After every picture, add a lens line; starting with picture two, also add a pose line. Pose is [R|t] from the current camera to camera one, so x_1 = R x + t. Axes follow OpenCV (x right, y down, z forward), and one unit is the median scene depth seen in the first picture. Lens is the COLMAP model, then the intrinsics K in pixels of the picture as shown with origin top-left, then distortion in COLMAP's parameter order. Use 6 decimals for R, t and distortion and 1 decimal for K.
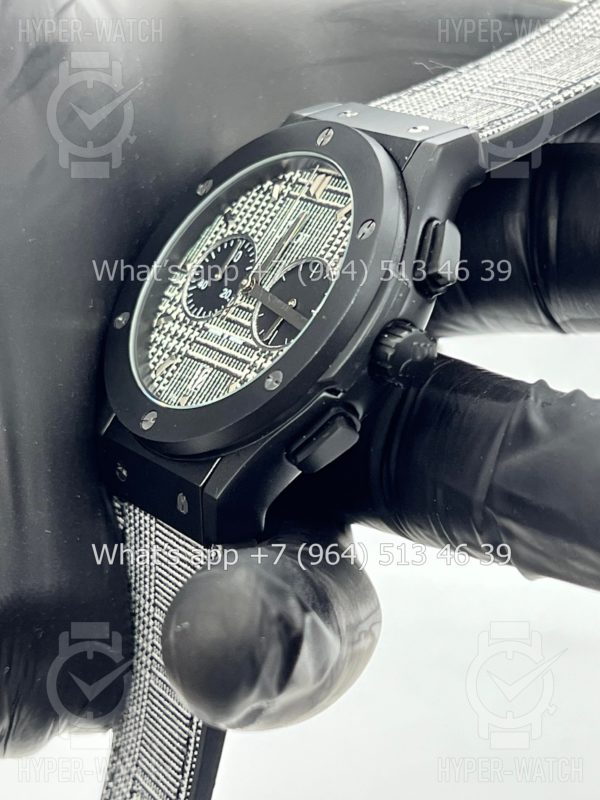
lens RADIAL K [[1832.4, 0, 299.7], [0, 1832.4, 399.6], [0, 0, 1]] dist [0.217695, 0.000000]
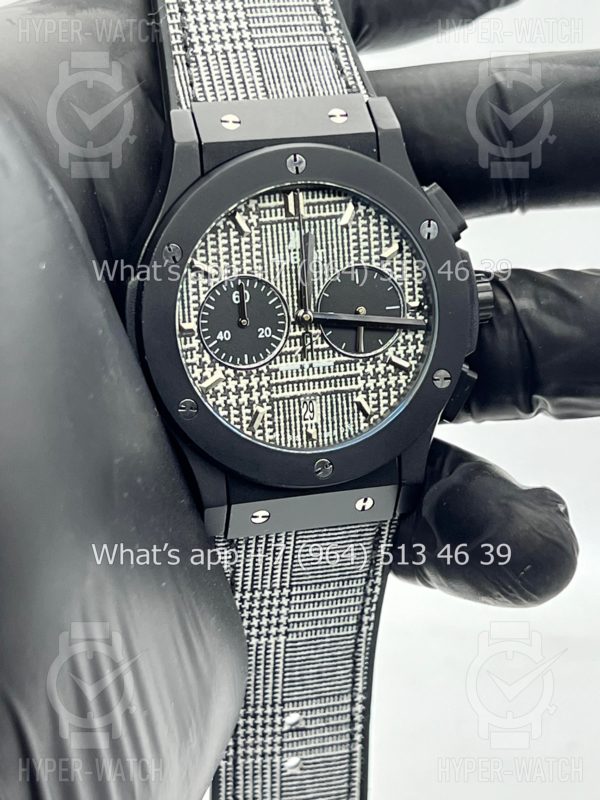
lens RADIAL K [[1832.4, 0, 298.1], [0, 1832.4, 404.0], [0, 0, 1]] dist [0.217695, 0.000000]
pose [[0.332872, -0.628896, 0.702627, -0.826036], [0.178041, 0.773634, 0.608105, -0.684153], [-0.926012, -0.077325, 0.369491, 0.582508]]
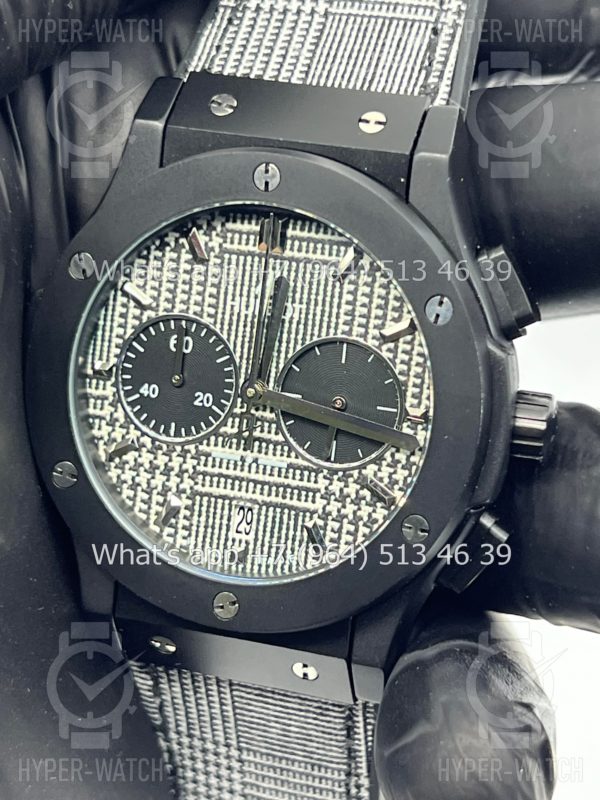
lens RADIAL K [[1832.4, 0, 301.4], [0, 1832.4, 395.4], [0, 0, 1]] dist [0.217695, 0.000000]
pose [[0.776837, -0.493539, 0.391079, -0.313941], [0.276527, 0.825342, 0.492284, -0.434245], [-0.565736, -0.274281, 0.777633, 0.373344]]
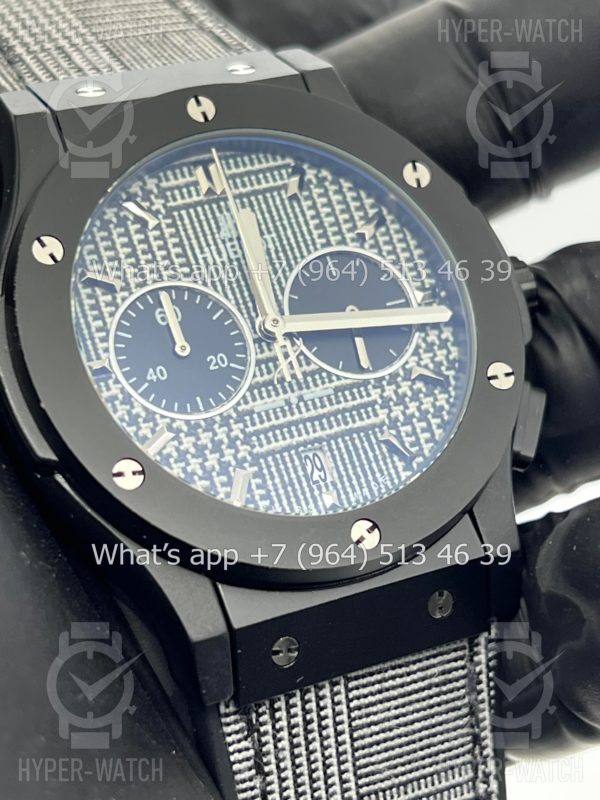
lens RADIAL K [[1832.4, 0, 295.2], [0, 1832.4, 402.7], [0, 0, 1]] dist [0.217695, 0.000000]
pose [[0.127079, -0.359261, 0.924544, -0.684351], [0.354164, 0.887093, 0.296028, -0.239353], [-0.926509, 0.289822, 0.239969, 0.817399]]
